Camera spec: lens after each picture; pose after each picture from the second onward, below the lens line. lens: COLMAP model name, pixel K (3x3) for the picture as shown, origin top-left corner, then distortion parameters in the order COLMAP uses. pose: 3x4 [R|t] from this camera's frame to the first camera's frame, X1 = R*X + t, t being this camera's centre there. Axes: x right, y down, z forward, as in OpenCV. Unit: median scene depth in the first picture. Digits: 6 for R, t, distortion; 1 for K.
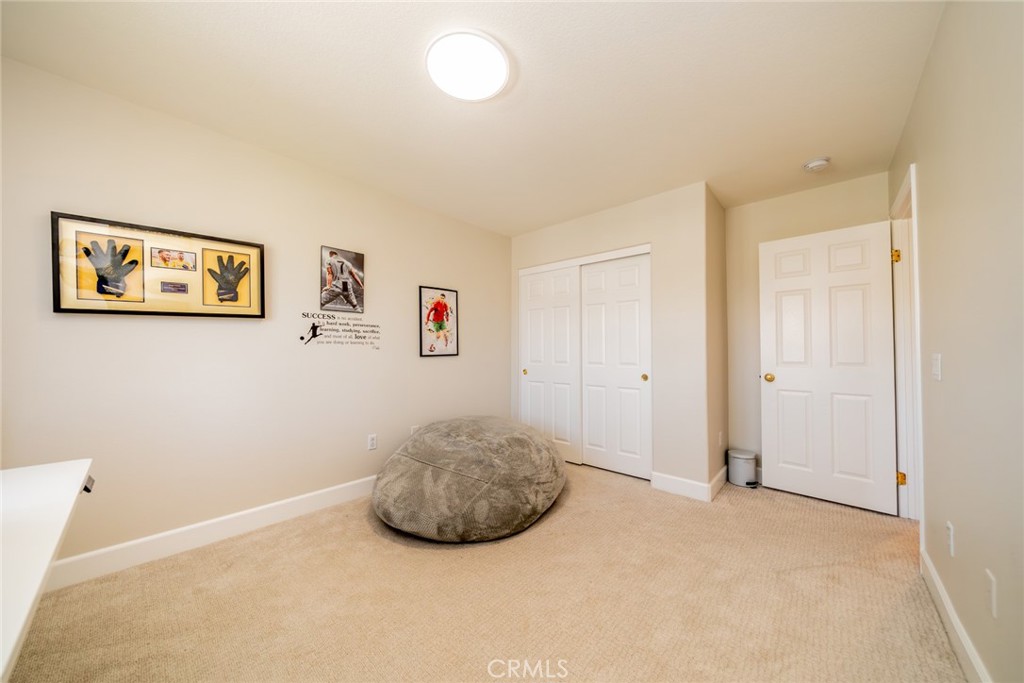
lens RADIAL K [[349.6, 0, 514.2], [0, 349.6, 343.7], [0, 0, 1]] dist [0.000442, 0.000111]
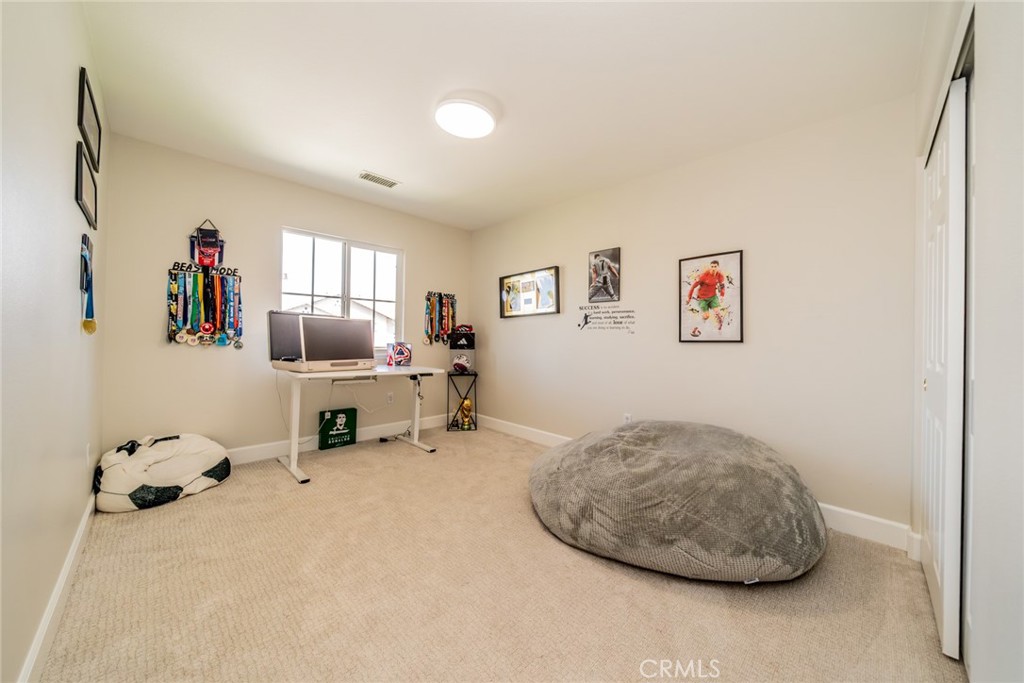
lens RADIAL K [[349.6, 0, 512.6], [0, 349.6, 337.9], [0, 0, 1]] dist [0.000442, 0.000111]
pose [[-0.039427, 0.001184, -0.999222, 0.685030], [0.002139, 0.999997, 0.001100, 0.028207], [0.999220, -0.002094, -0.039429, 0.706775]]
